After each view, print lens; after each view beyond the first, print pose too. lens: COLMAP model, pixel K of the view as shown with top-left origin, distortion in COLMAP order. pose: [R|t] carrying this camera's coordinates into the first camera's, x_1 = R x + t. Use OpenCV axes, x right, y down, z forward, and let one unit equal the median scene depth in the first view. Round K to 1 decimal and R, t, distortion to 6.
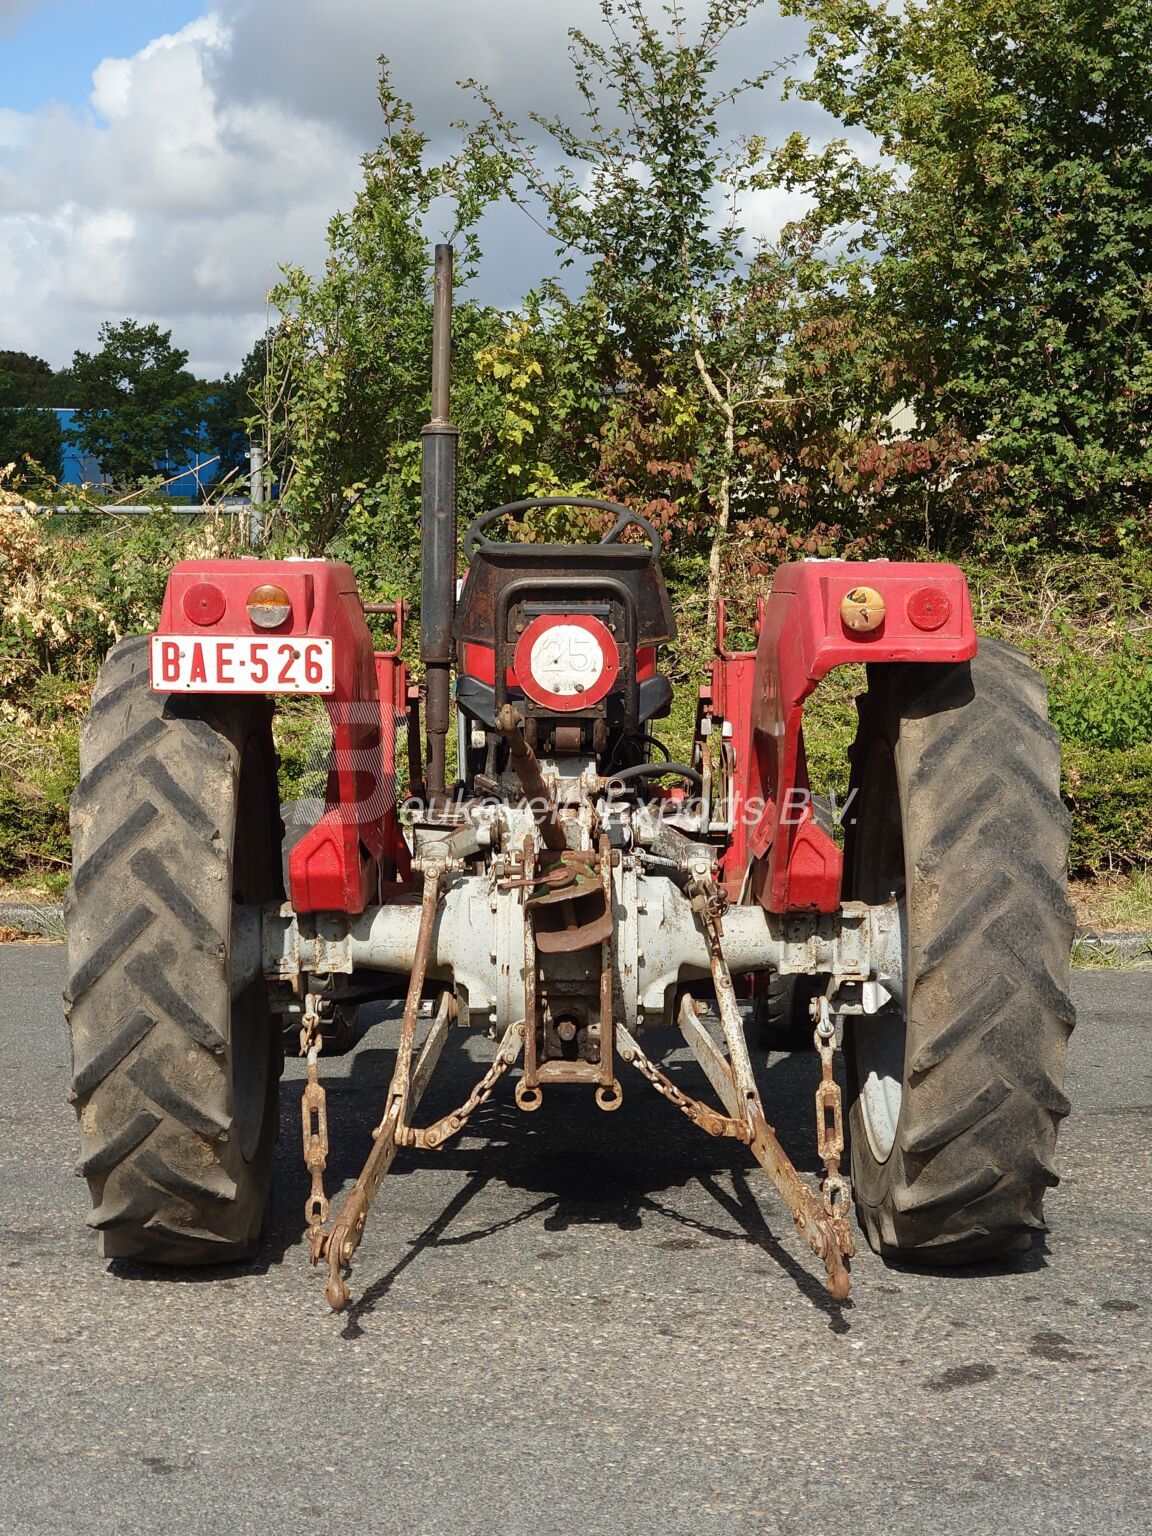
lens RADIAL K [[2859.4, 0, 576.4], [0, 2859.4, 769.4], [0, 0, 1]] dist [0.105294, 0.000000]
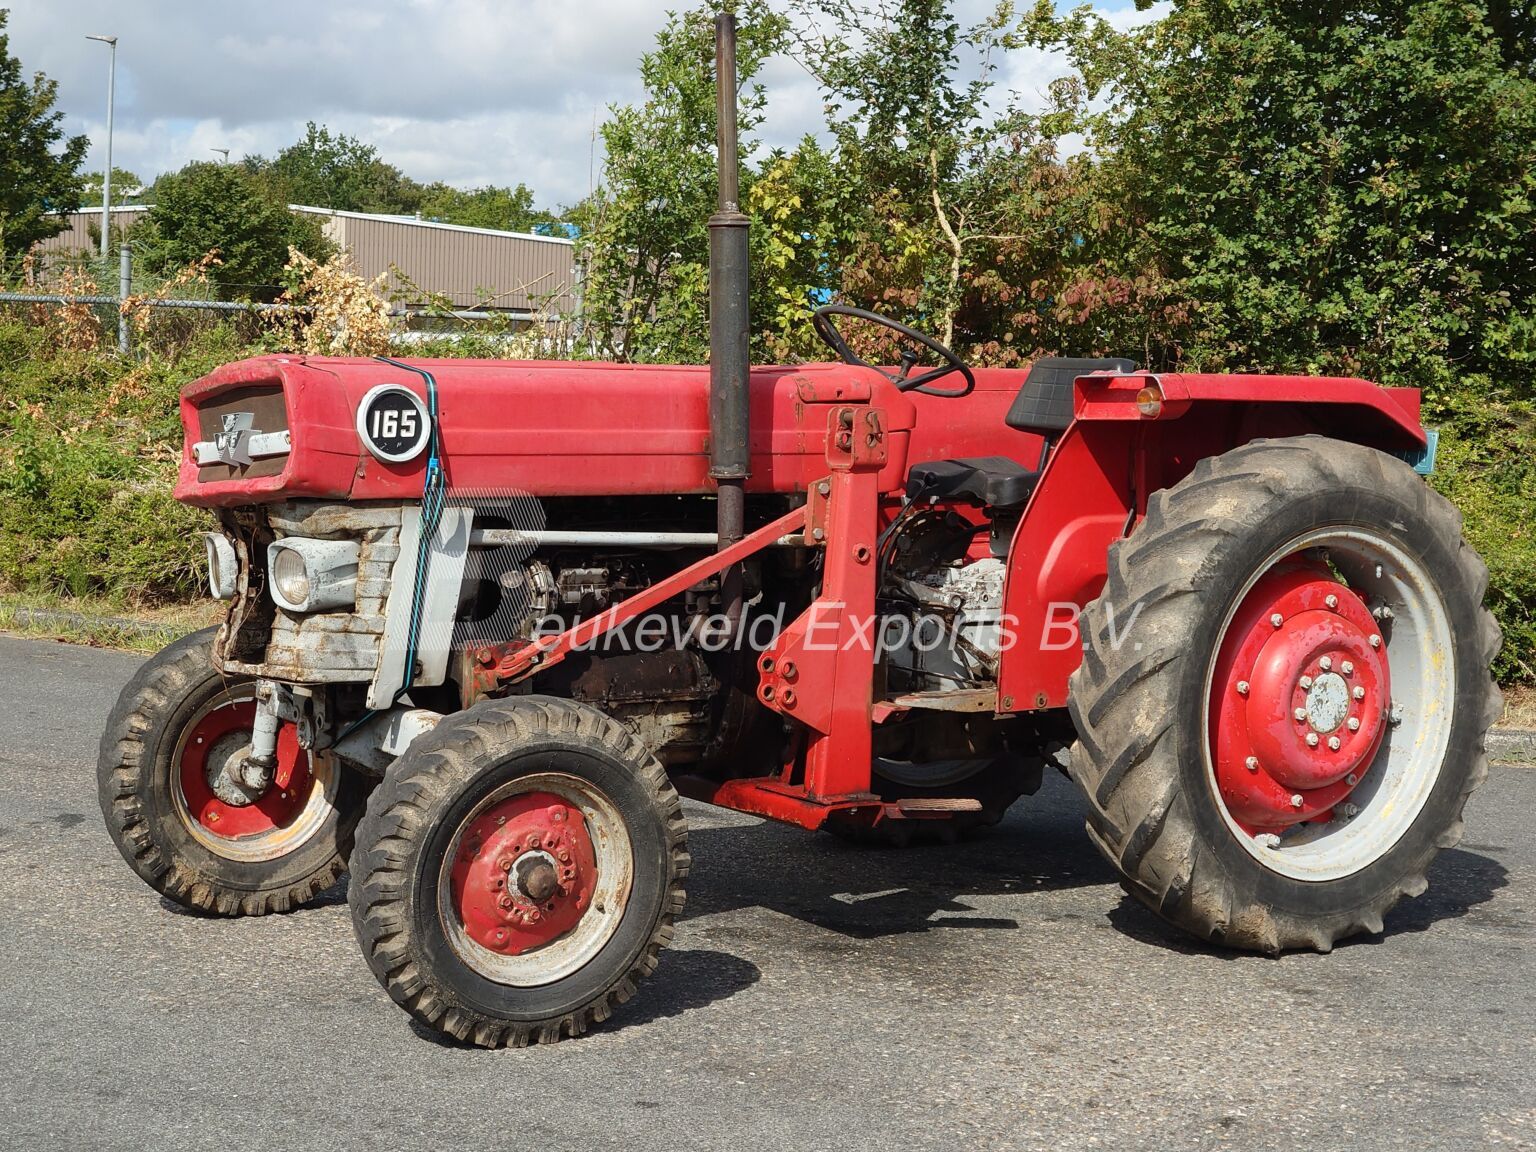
lens RADIAL K [[2859.4, 0, 764.0], [0, 2859.4, 585.7], [0, 0, 1]] dist [0.105294, 0.000000]
pose [[0.973692, 0.058405, -0.220256, 0.232172], [-0.060695, 0.998150, -0.003640, 0.016506], [0.219635, 0.016913, 0.975435, -0.106716]]
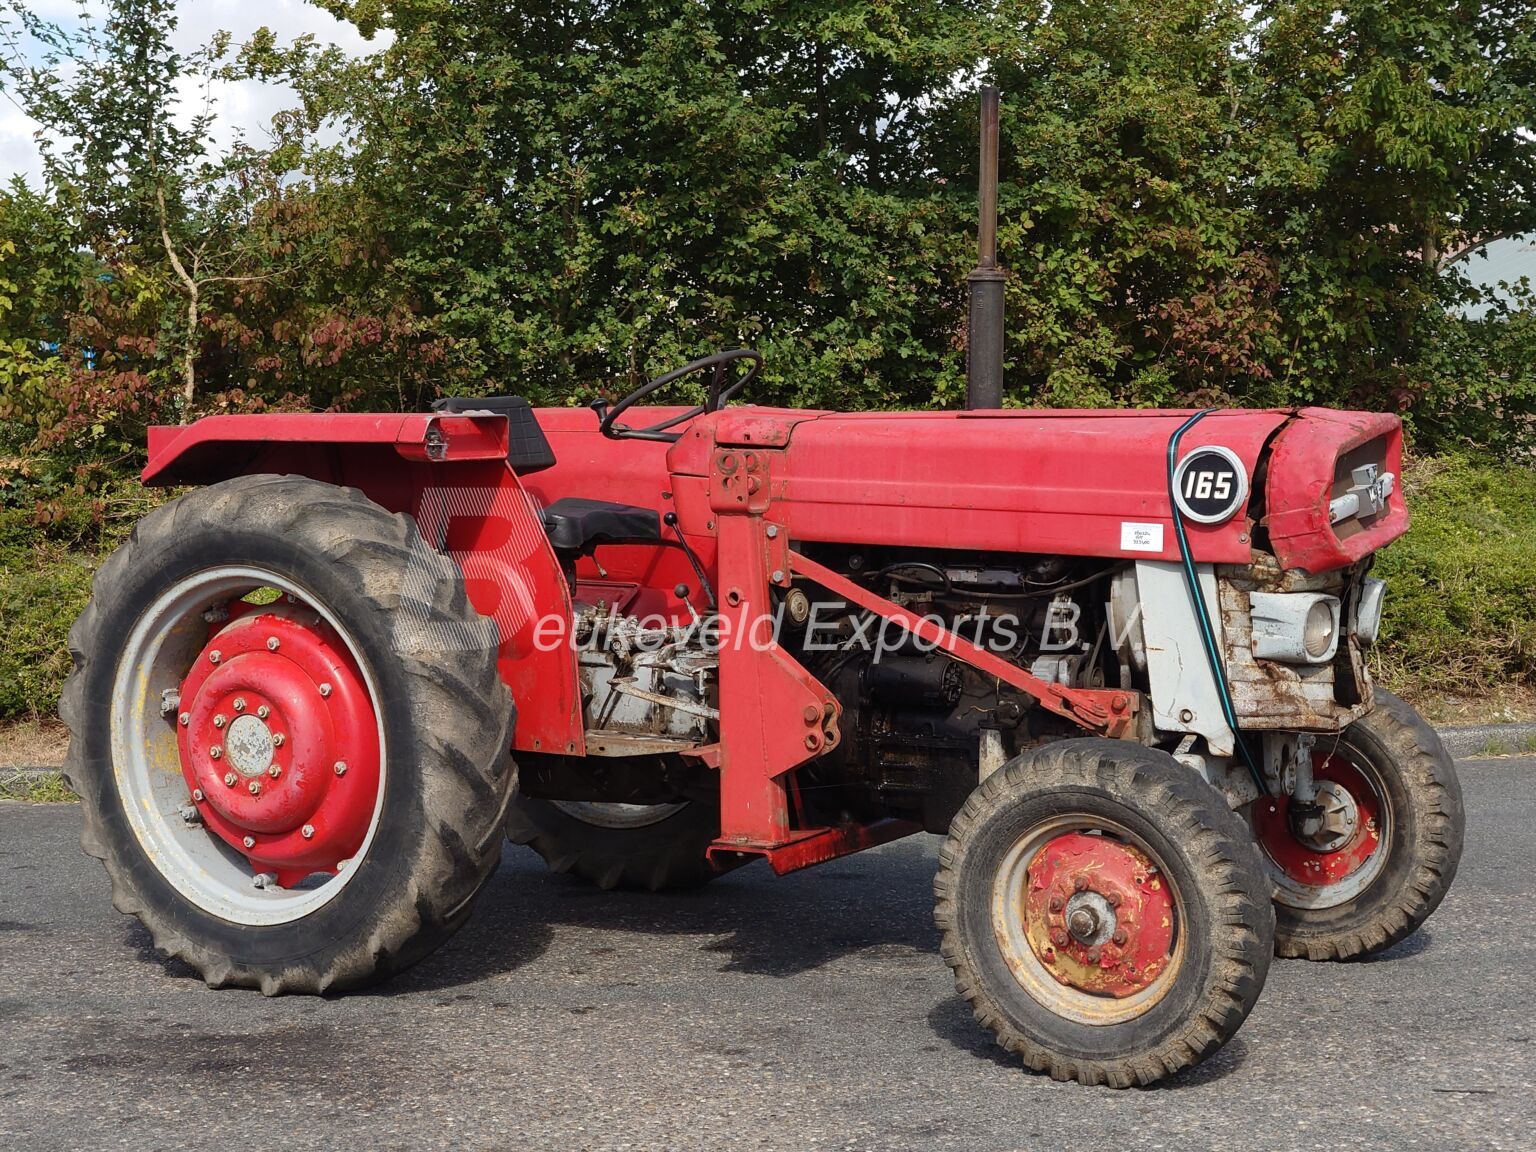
lens RADIAL K [[2859.4, 0, 764.9], [0, 2859.4, 585.6], [0, 0, 1]] dist [0.105294, 0.000000]
pose [[0.997384, -0.014293, 0.070857, 0.185182], [0.016083, 0.999564, -0.024764, 0.014020], [-0.070472, 0.025839, 0.997179, -0.068026]]
